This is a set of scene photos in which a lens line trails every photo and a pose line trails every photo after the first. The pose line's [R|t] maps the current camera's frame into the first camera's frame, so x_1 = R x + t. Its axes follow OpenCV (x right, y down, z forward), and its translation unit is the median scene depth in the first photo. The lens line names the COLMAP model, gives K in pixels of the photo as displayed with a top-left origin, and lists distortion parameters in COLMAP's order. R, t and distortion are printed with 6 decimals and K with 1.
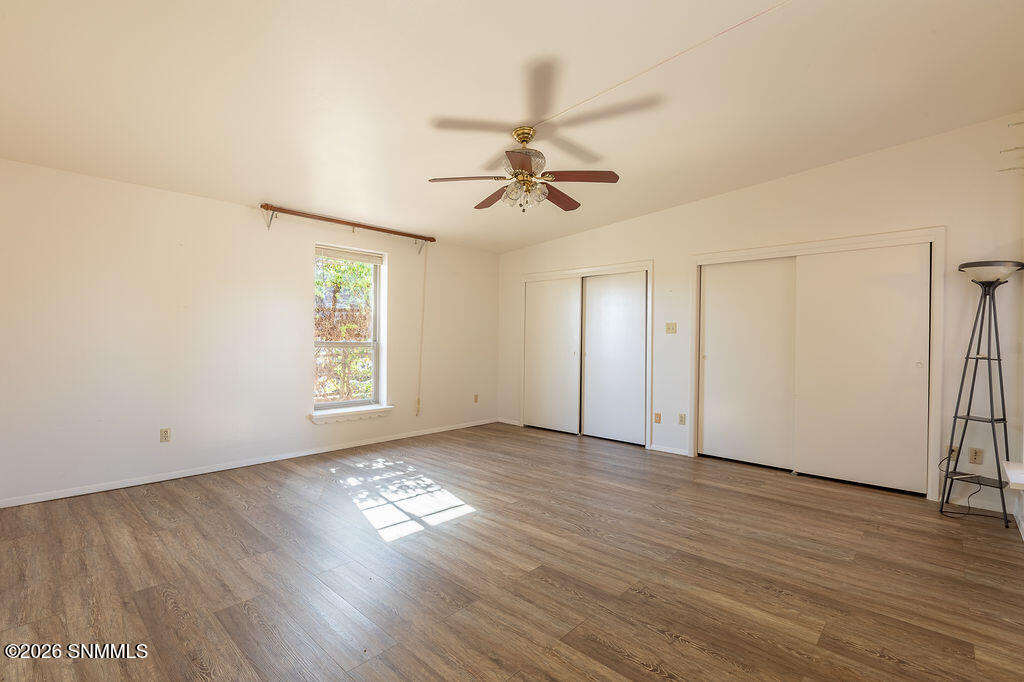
lens RADIAL K [[468.4, 0, 515.6], [0, 468.4, 343.1], [0, 0, 1]] dist [-0.003181, -0.000070]
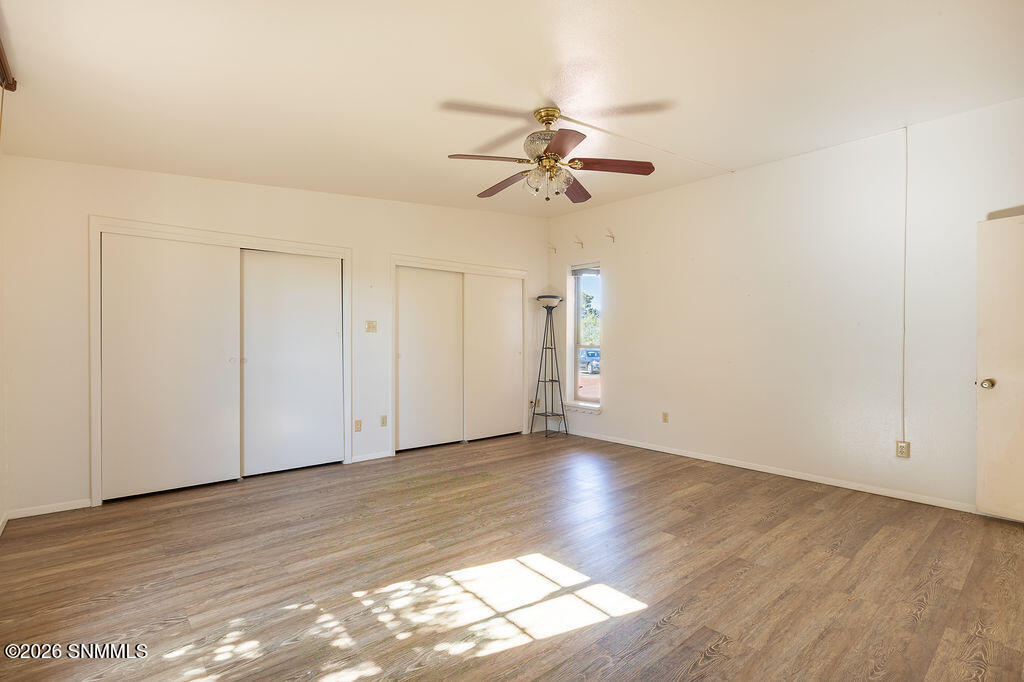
lens RADIAL K [[468.4, 0, 515.6], [0, 468.4, 343.1], [0, 0, 1]] dist [-0.003181, -0.000070]
pose [[0.115345, -0.012272, 0.993250, -0.771248], [0.006547, 0.999911, 0.011594, -0.010619], [-0.993304, 0.005165, 0.115415, 0.823178]]
